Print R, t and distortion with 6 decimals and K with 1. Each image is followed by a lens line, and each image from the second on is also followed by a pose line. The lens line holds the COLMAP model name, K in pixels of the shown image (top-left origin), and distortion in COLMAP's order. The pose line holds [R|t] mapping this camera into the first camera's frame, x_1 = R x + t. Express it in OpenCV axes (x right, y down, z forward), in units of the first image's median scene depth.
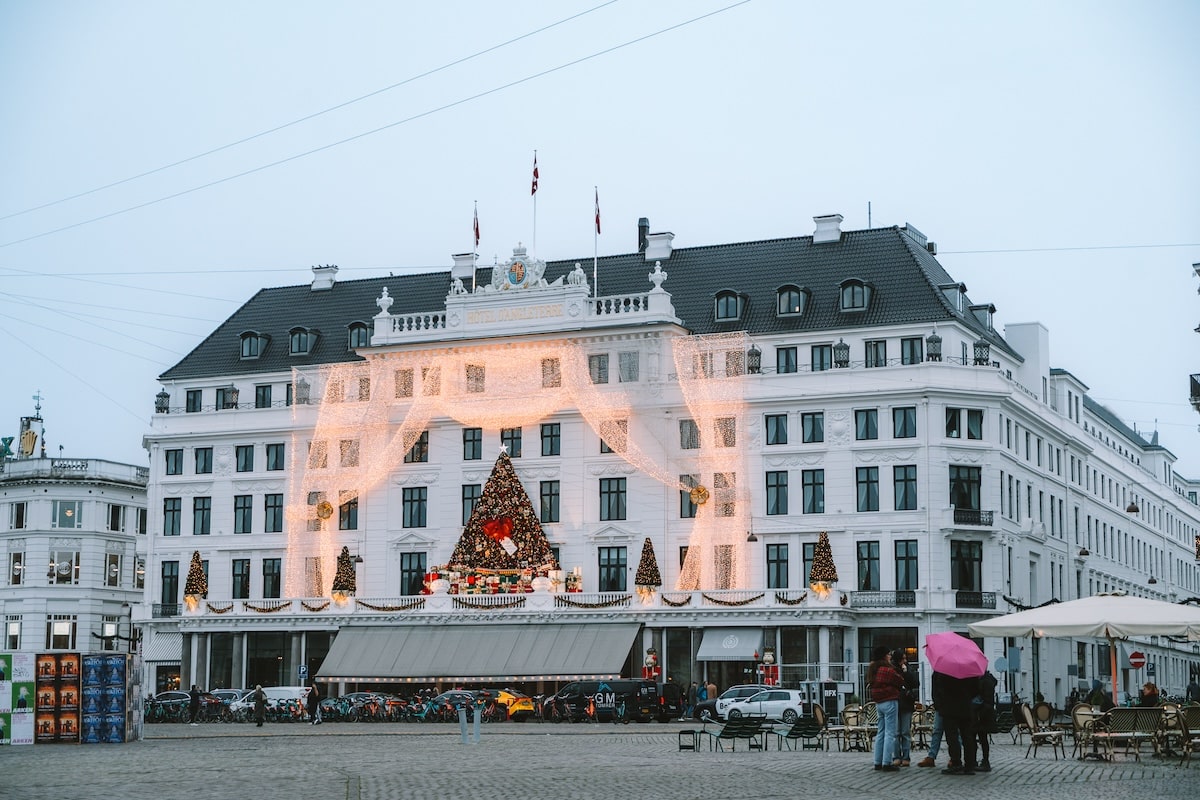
lens RADIAL K [[1913.8, 0, 600.6], [0, 1913.8, 406.0], [0, 0, 1]] dist [-0.028787, 0.000000]
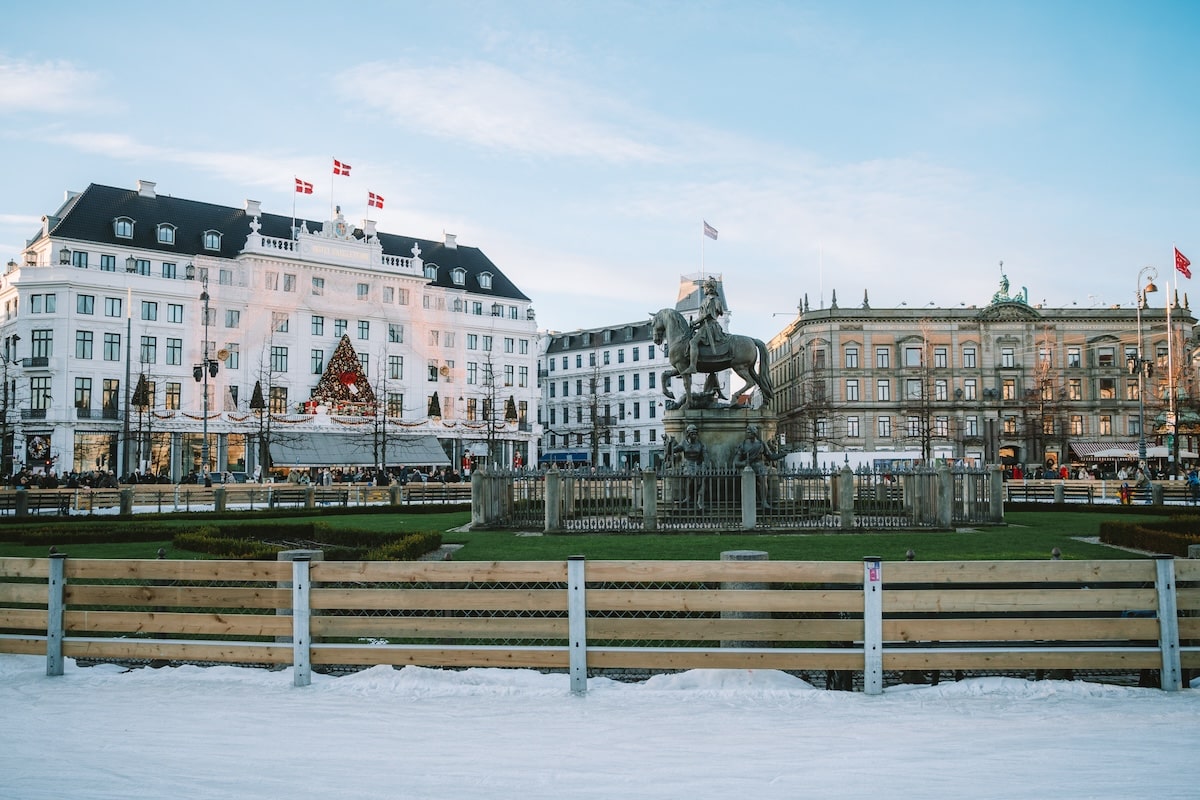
lens RADIAL K [[1060.2, 0, 601.8], [0, 1060.2, 395.5], [0, 0, 1]] dist [0.001506, 0.005780]
pose [[0.369342, 0.052843, 0.927790, -0.838800], [-0.130850, 0.991392, -0.004376, 0.052117], [-0.920035, -0.119785, 0.373078, 0.413528]]
